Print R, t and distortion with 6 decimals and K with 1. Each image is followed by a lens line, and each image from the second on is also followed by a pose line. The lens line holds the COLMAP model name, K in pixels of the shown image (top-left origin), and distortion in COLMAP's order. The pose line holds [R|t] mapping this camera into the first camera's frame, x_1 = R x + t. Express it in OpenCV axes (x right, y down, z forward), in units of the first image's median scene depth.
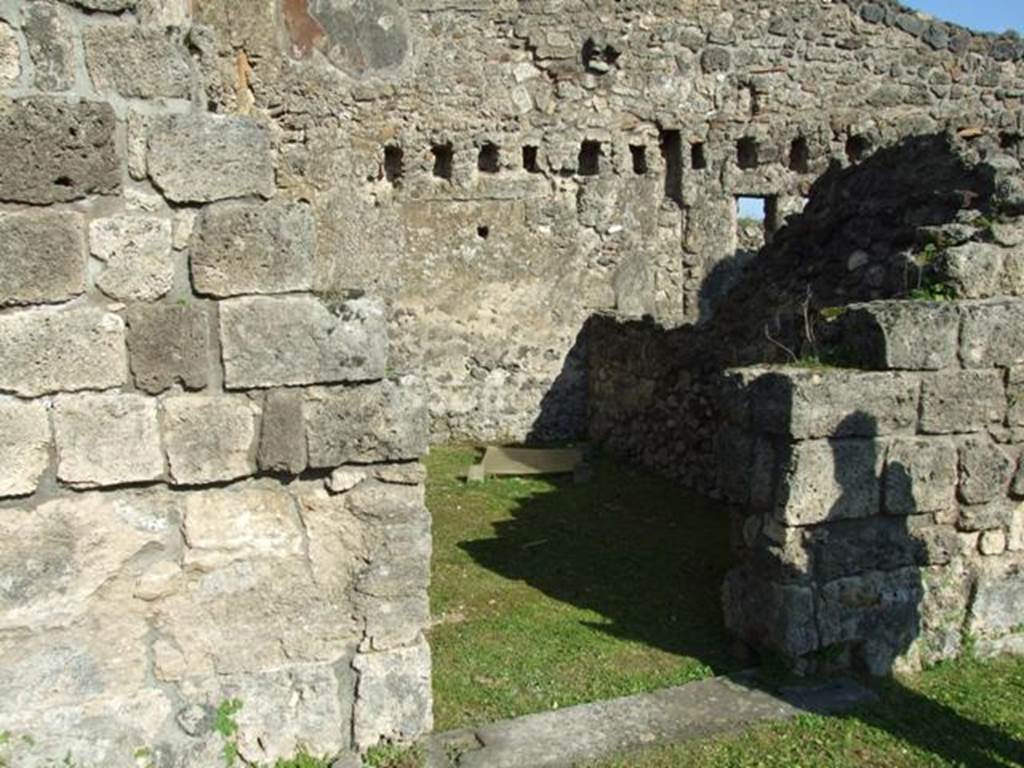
lens RADIAL K [[1240.4, 0, 511.3], [0, 1240.4, 380.6], [0, 0, 1]] dist [0.007810, 0.025802]
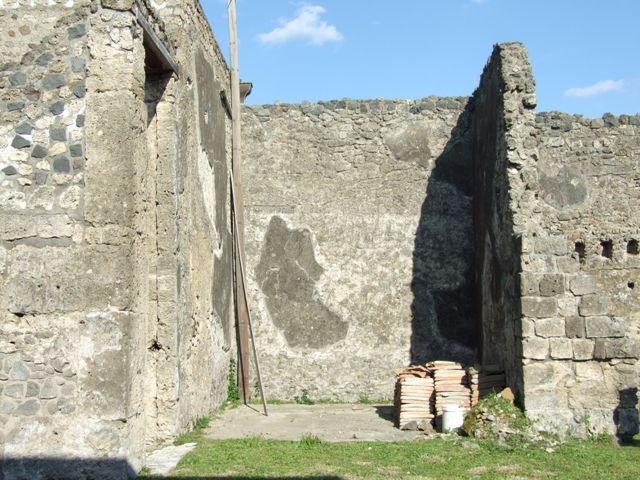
lens RADIAL K [[775.2, 0, 319.6], [0, 775.2, 237.9], [0, 0, 1]] dist [0.007810, 0.025802]
pose [[0.923640, -0.035905, -0.381576, -0.041834], [-0.030485, 0.985565, -0.166532, 0.132054], [0.382047, 0.165448, 0.909212, -1.725056]]
